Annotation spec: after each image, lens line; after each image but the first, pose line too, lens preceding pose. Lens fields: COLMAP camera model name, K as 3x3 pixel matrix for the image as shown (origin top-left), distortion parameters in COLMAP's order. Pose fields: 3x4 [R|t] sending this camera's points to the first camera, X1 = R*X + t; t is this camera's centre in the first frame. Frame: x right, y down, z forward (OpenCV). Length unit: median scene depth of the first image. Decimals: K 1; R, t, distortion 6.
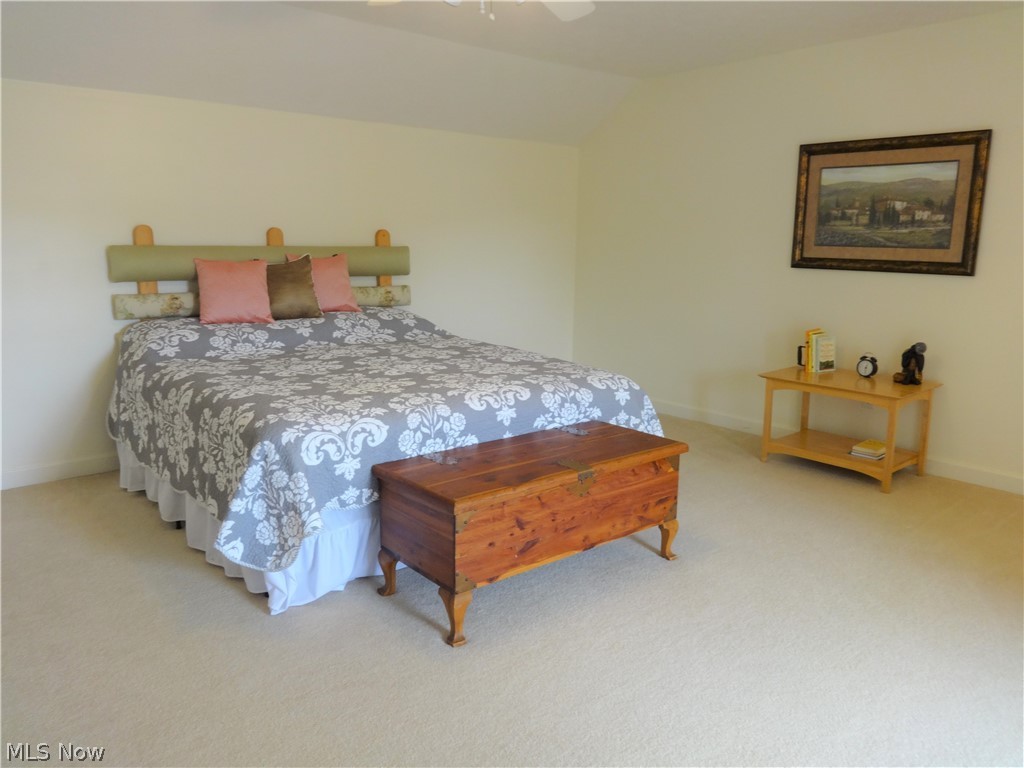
lens RADIAL K [[768.5, 0, 513.8], [0, 768.5, 378.8], [0, 0, 1]] dist [-0.006170, 0.010546]
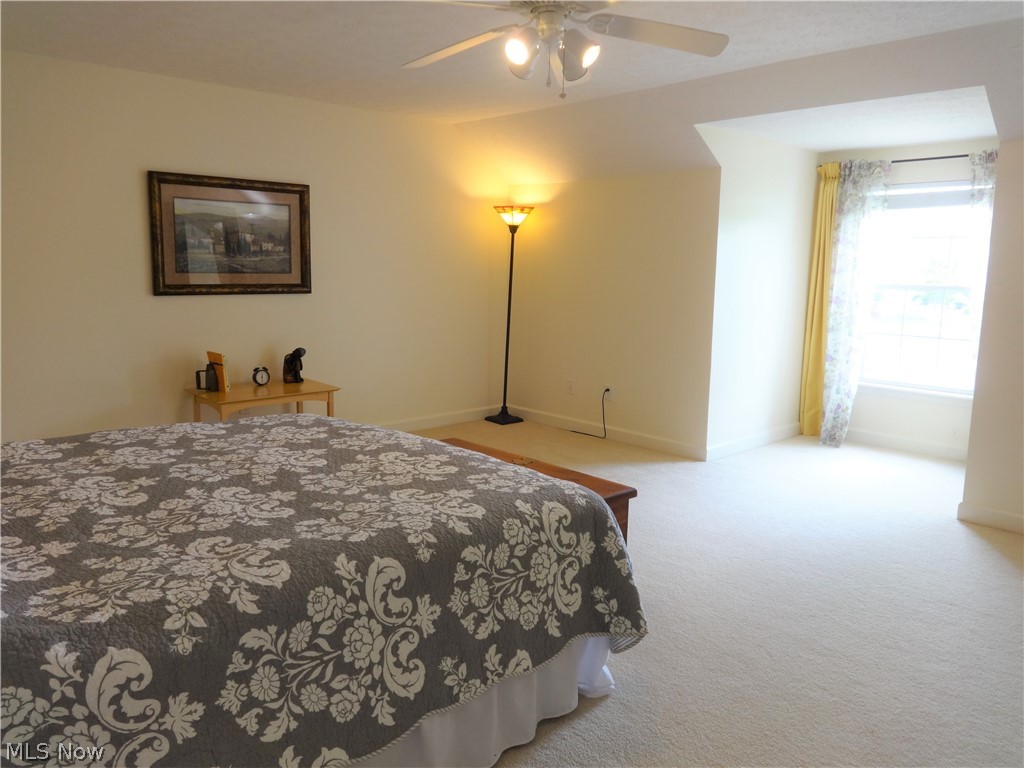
lens RADIAL K [[768.5, 0, 513.8], [0, 768.5, 378.8], [0, 0, 1]] dist [-0.006170, 0.010546]
pose [[-0.029446, -0.163195, 0.986154, -0.702963], [0.169966, 0.971397, 0.165828, -0.141203], [-0.985010, 0.172495, -0.000866, 0.636732]]
